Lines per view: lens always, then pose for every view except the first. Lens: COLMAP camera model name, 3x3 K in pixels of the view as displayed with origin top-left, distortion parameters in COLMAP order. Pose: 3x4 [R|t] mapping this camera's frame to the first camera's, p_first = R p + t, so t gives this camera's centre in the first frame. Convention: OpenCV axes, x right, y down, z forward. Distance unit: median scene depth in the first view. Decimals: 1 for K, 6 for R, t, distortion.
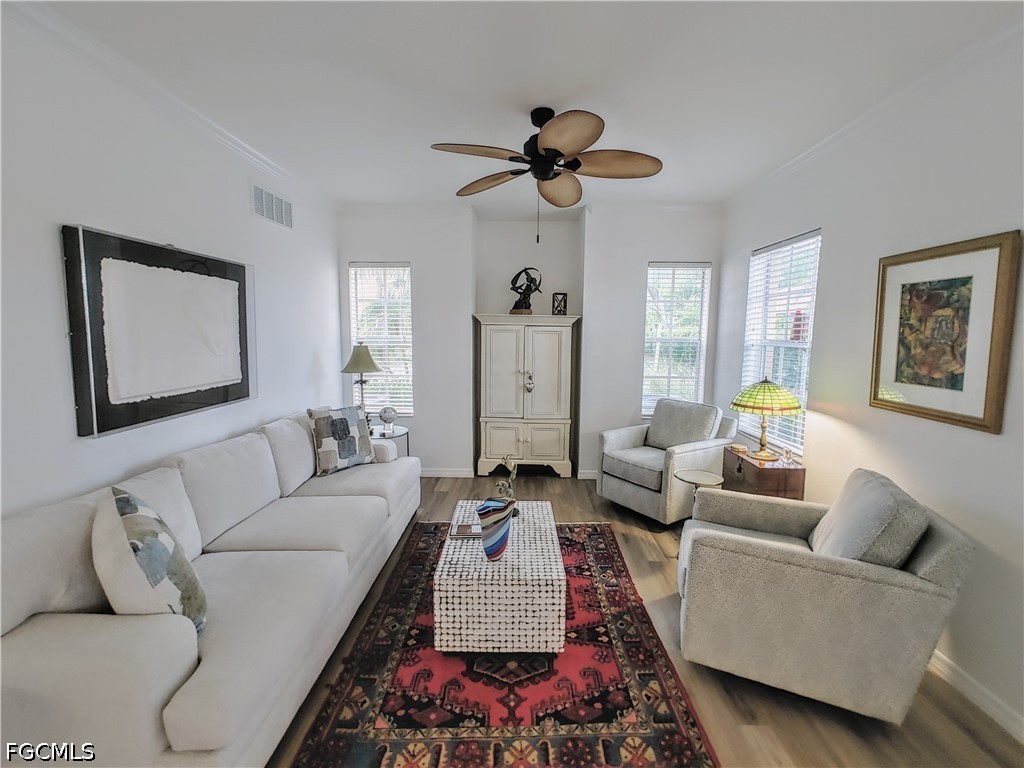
lens RADIAL K [[436.7, 0, 517.6], [0, 436.7, 376.5], [0, 0, 1]] dist [0.002292, 0.000696]
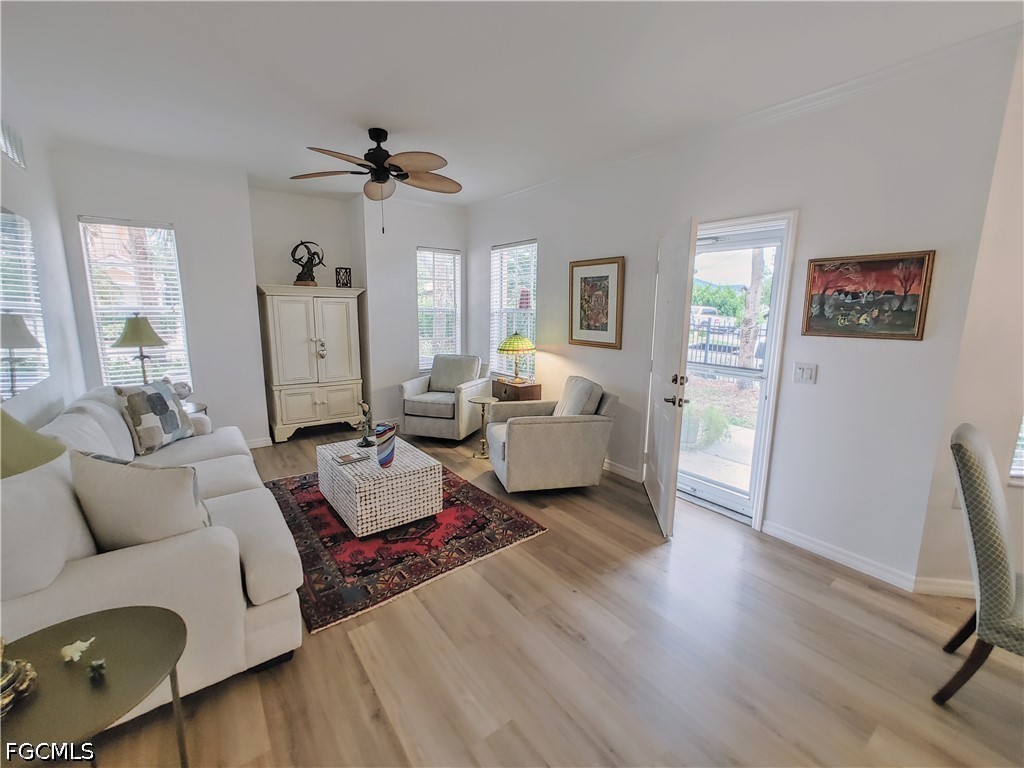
lens RADIAL K [[436.7, 0, 517.6], [0, 436.7, 376.5], [0, 0, 1]] dist [0.002292, 0.000696]
pose [[0.785995, -0.098584, 0.610322, -0.514969], [0.061399, 0.994771, 0.081612, 0.043896], [-0.615176, -0.026673, 0.787938, -0.320712]]
